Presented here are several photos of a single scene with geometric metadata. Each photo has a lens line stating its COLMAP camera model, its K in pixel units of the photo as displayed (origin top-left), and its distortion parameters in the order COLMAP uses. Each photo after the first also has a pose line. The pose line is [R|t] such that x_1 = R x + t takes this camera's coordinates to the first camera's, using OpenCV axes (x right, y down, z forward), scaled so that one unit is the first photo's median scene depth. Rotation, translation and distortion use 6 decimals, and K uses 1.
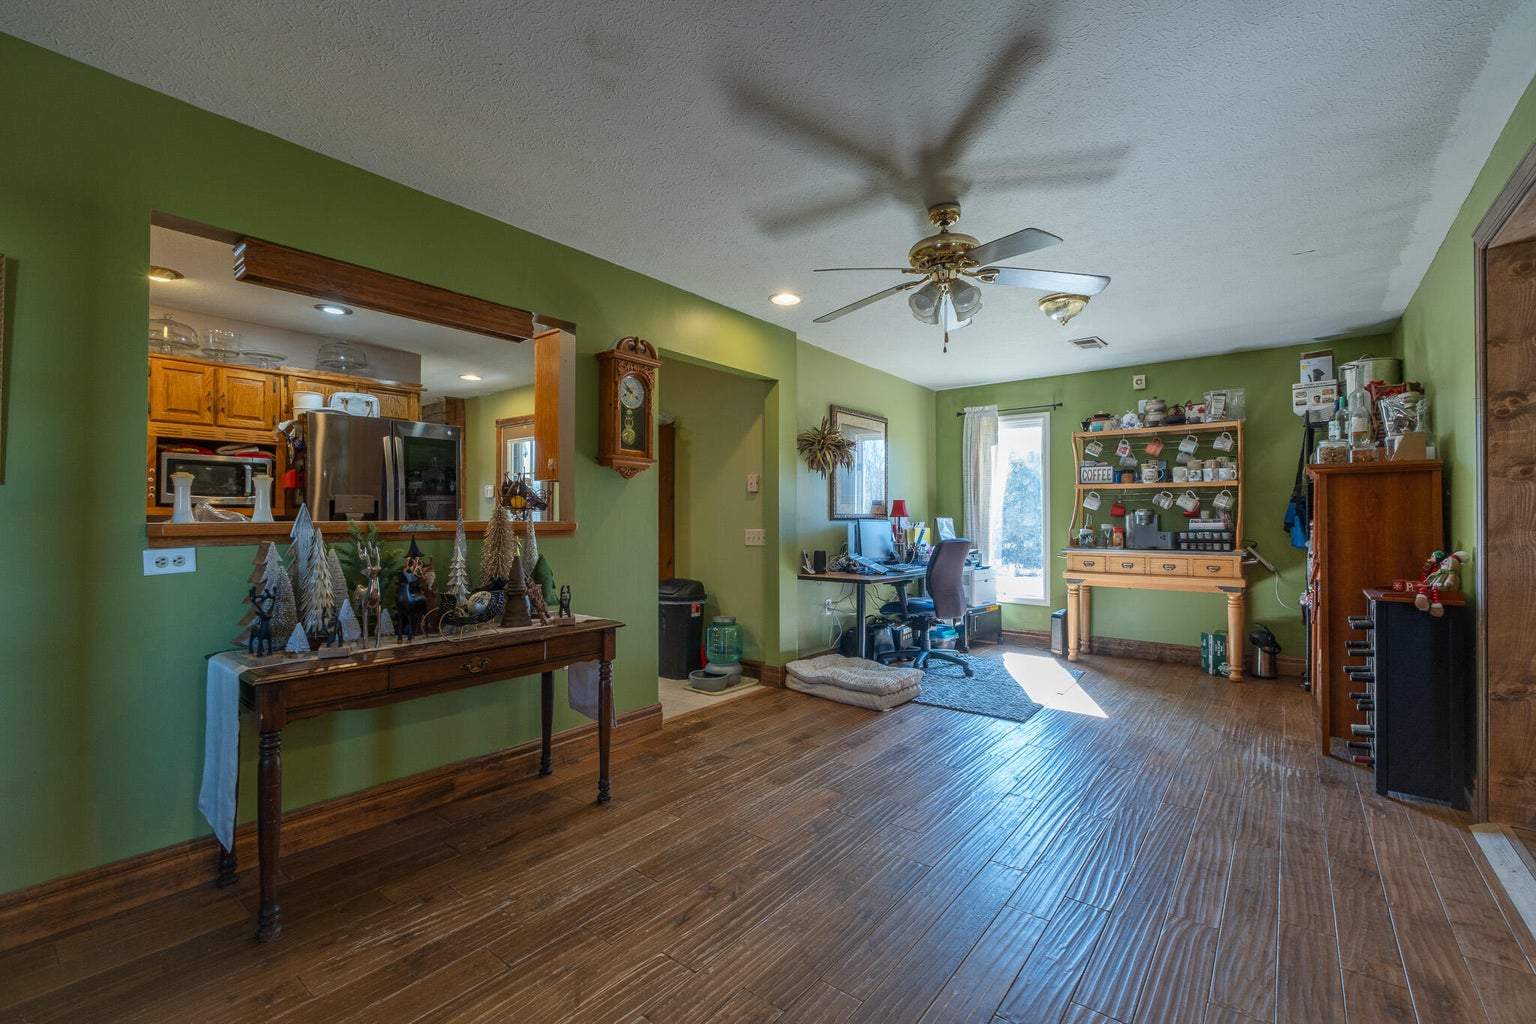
lens RADIAL K [[656.8, 0, 768.0], [0, 656.8, 512.0], [0, 0, 1]] dist [-0.000534, -0.006536]
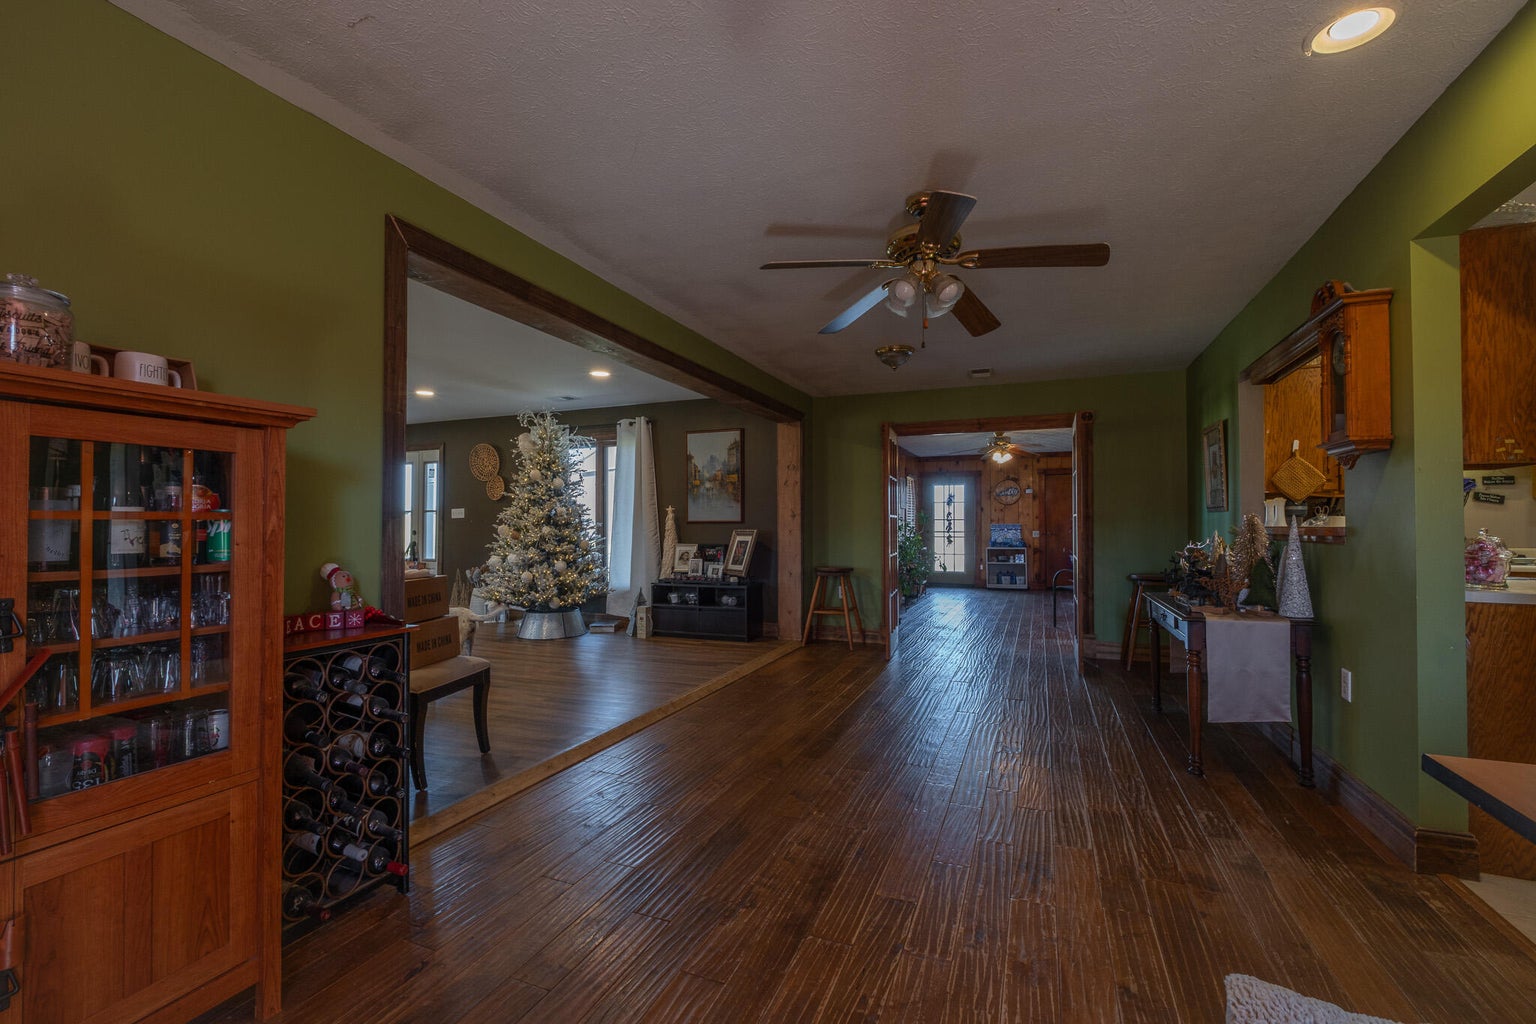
lens RADIAL K [[656.8, 0, 768.0], [0, 656.8, 512.0], [0, 0, 1]] dist [-0.000534, -0.006536]
pose [[-0.960610, -0.006283, -0.277829, 0.656914], [0.002031, 0.999559, -0.029626, 0.019160], [0.277893, -0.029023, -0.960173, 1.616538]]
